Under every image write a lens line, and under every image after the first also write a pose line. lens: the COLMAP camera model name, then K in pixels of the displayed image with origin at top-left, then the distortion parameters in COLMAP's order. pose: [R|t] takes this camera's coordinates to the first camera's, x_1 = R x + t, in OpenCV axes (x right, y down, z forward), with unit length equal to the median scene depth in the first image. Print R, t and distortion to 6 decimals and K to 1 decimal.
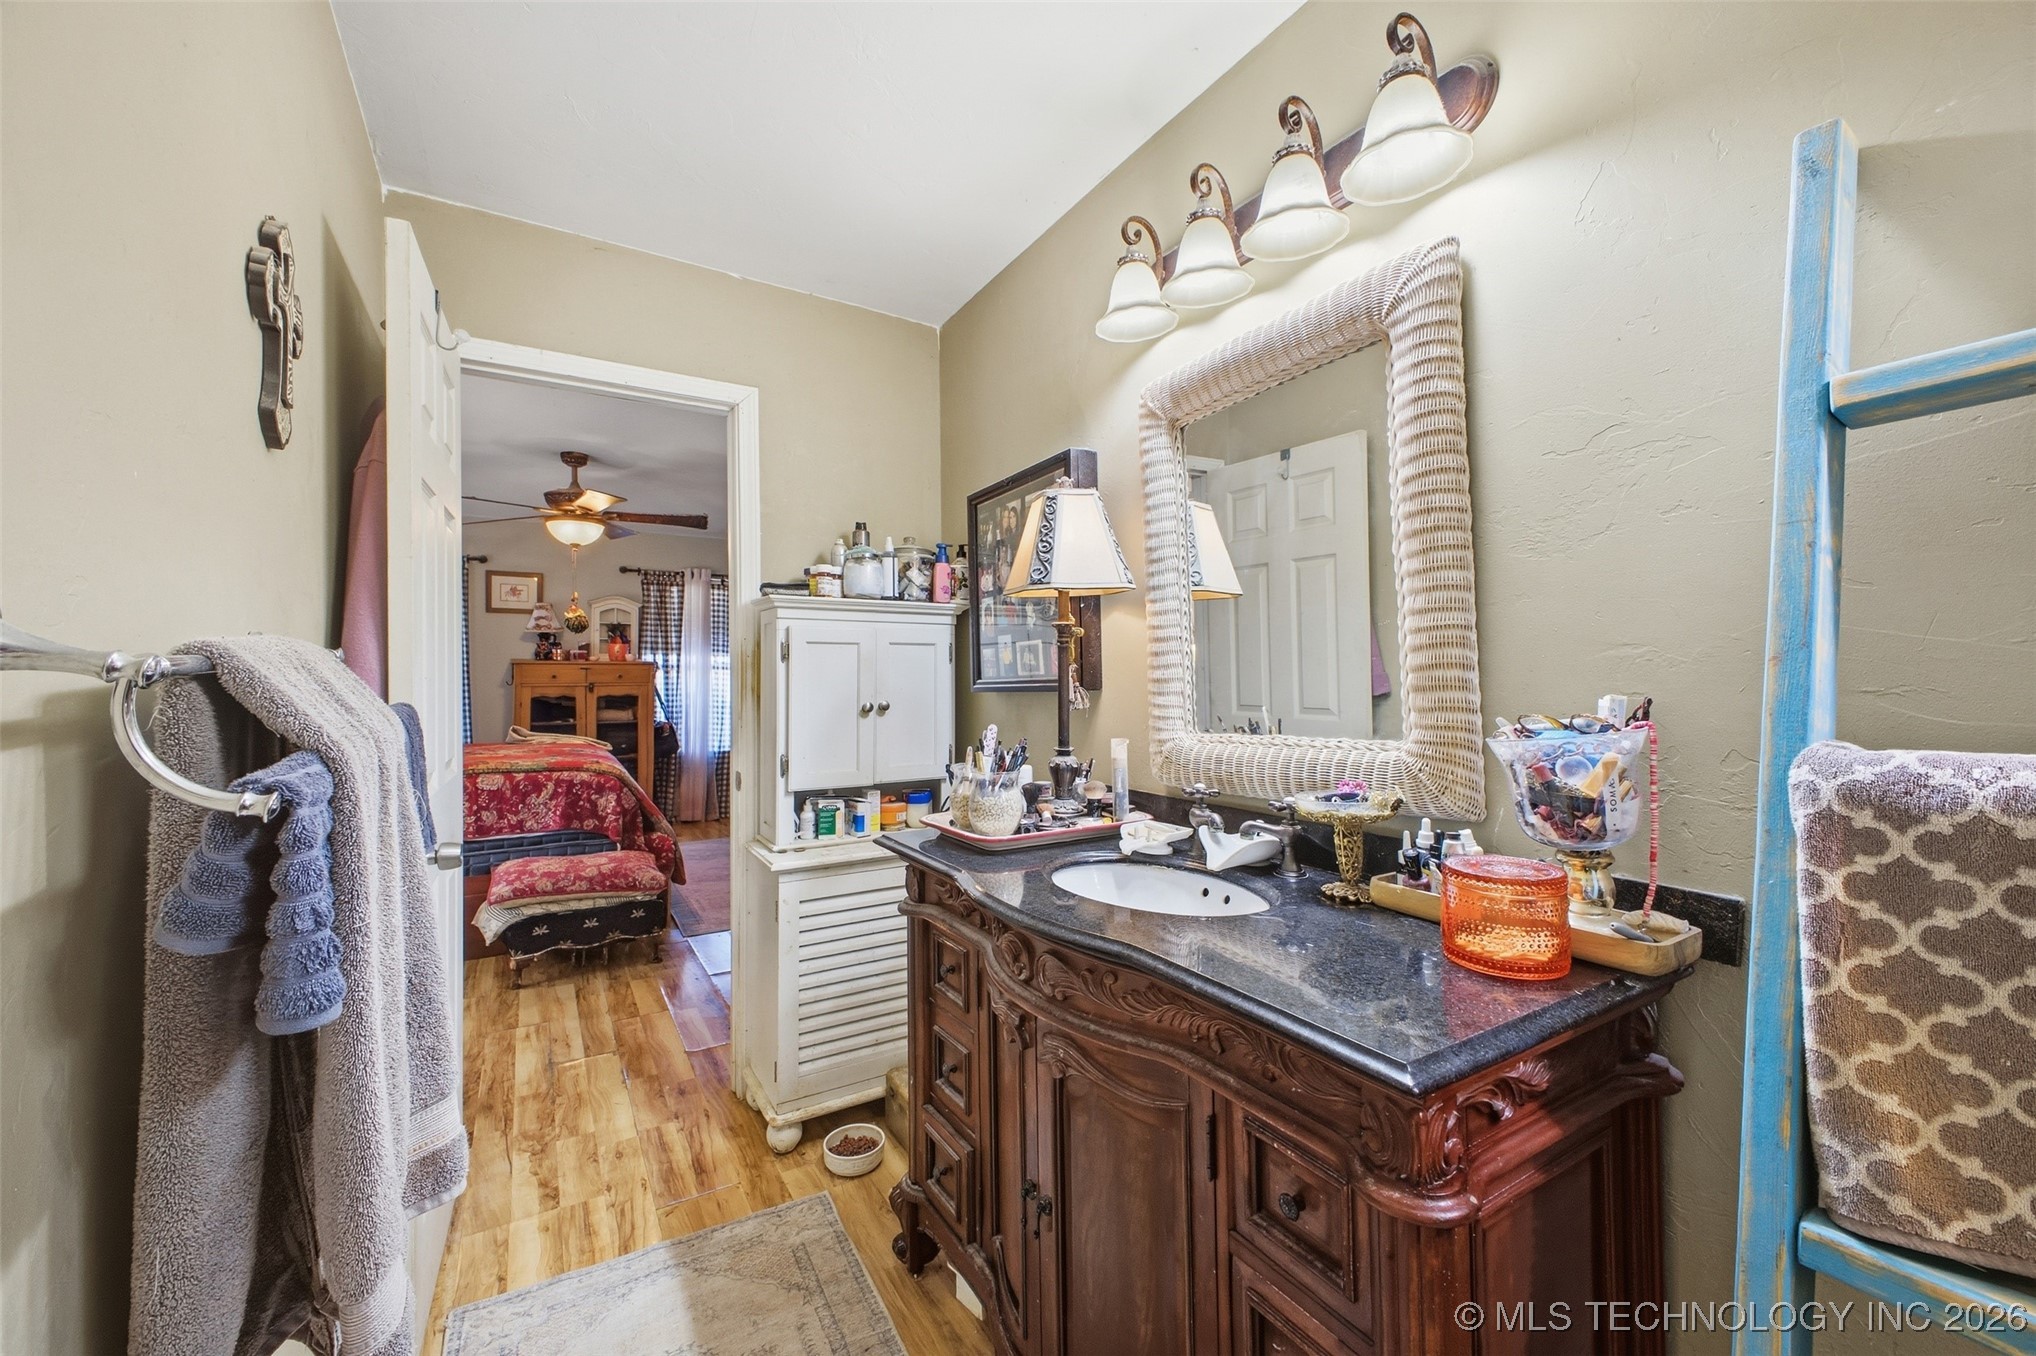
lens RADIAL K [[807.8, 0, 1018.8], [0, 807.8, 674.1], [0, 0, 1]] dist [0.015663, -0.000474]
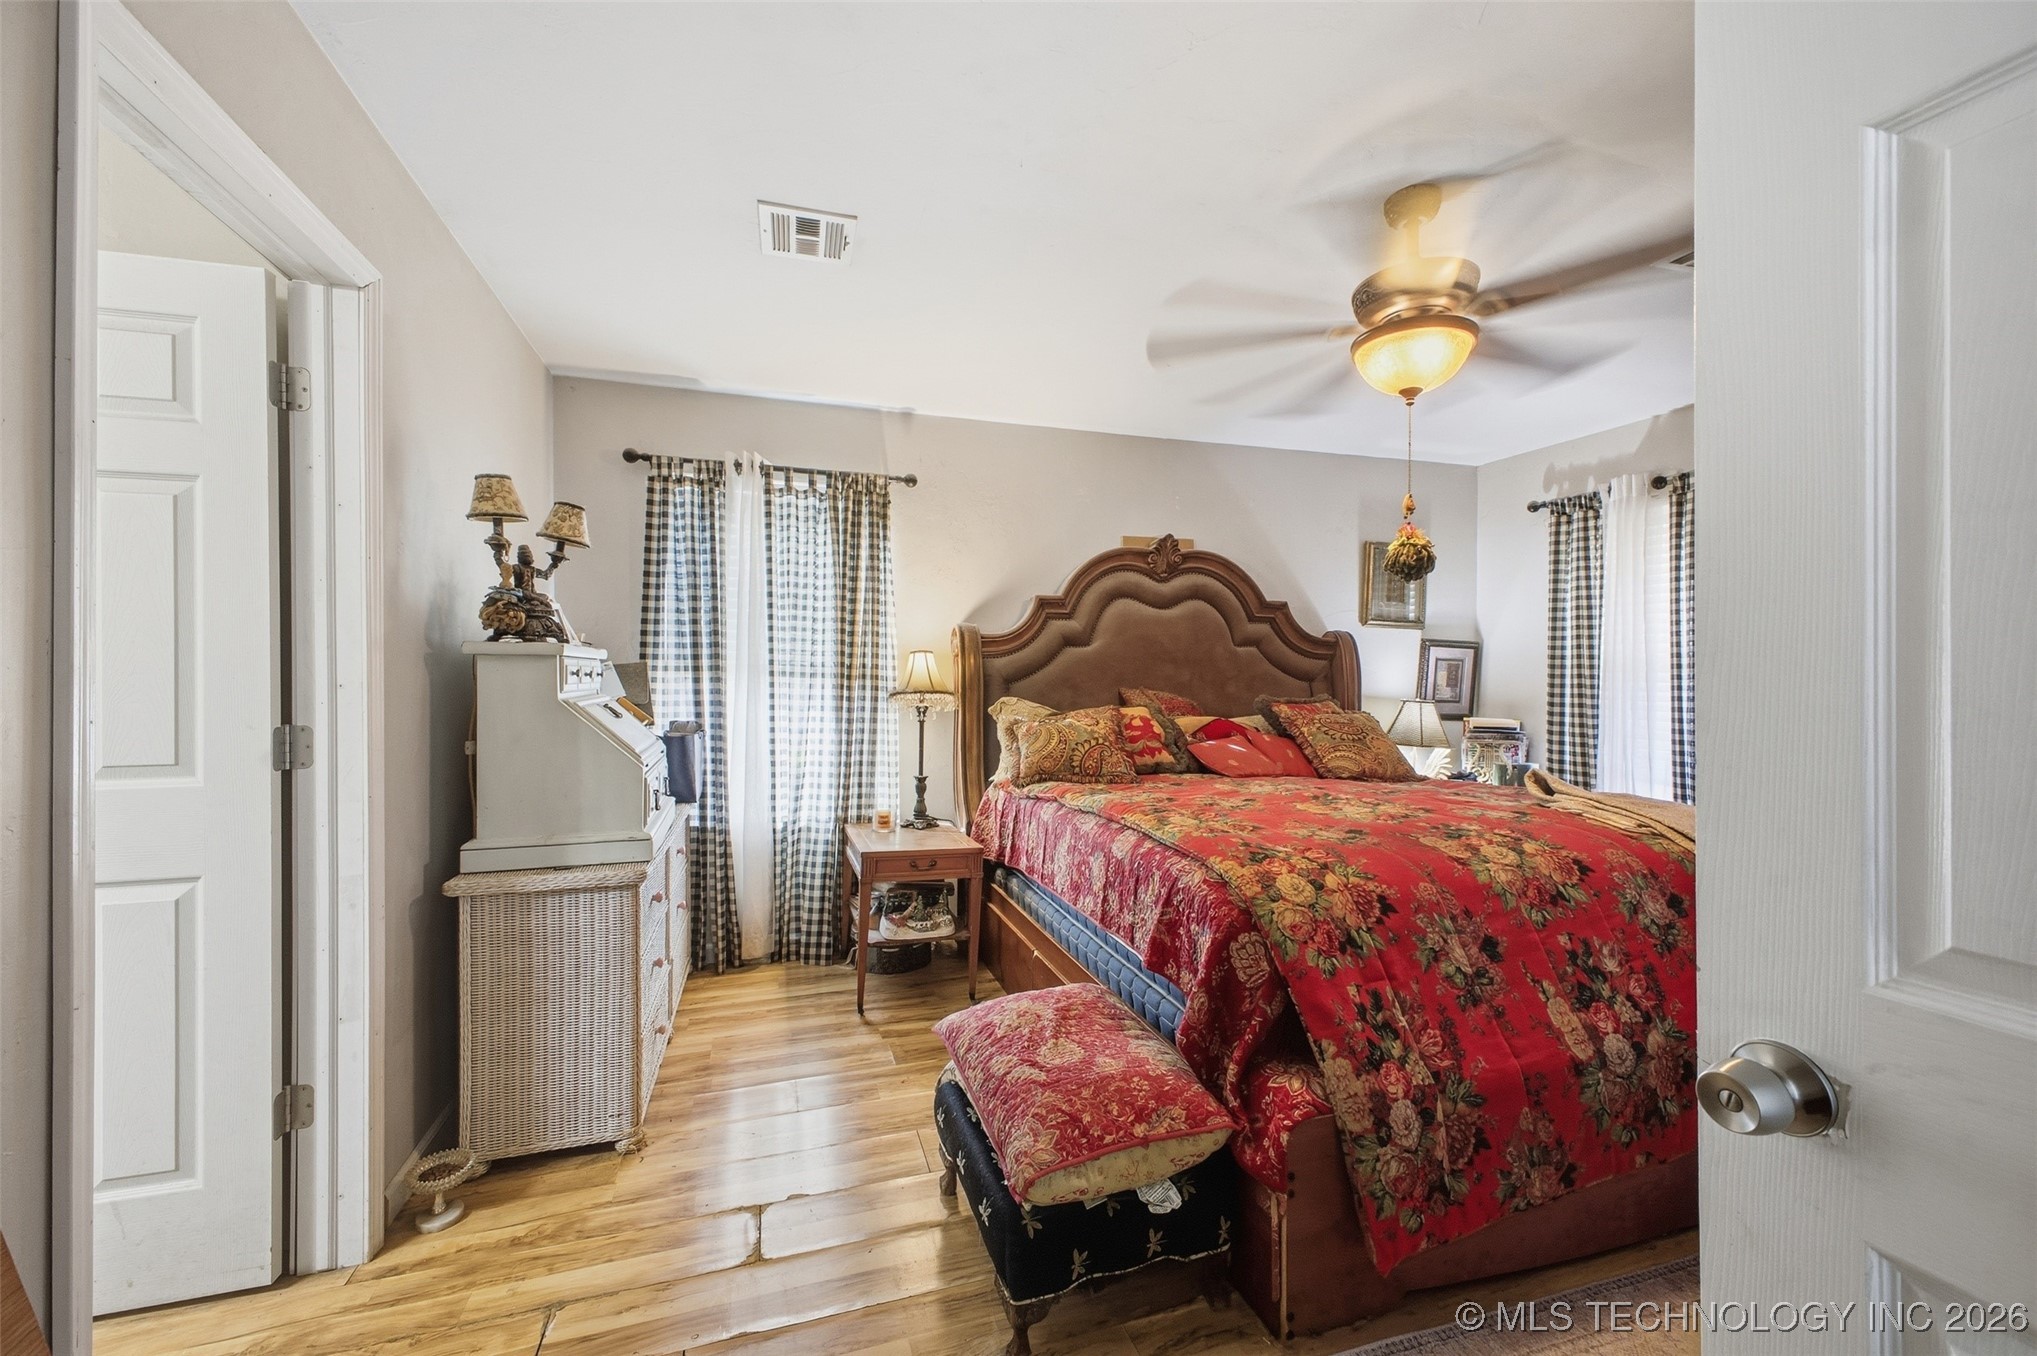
lens RADIAL K [[808.2, 0, 1019.3], [0, 808.2, 674.1], [0, 0, 1]] dist [0.015663, -0.000474]
pose [[-0.249277, 0.003090, -0.968427, -0.042346], [-0.002083, 0.999991, 0.003727, 0.001905], [0.968430, 0.002946, -0.249268, 1.080115]]
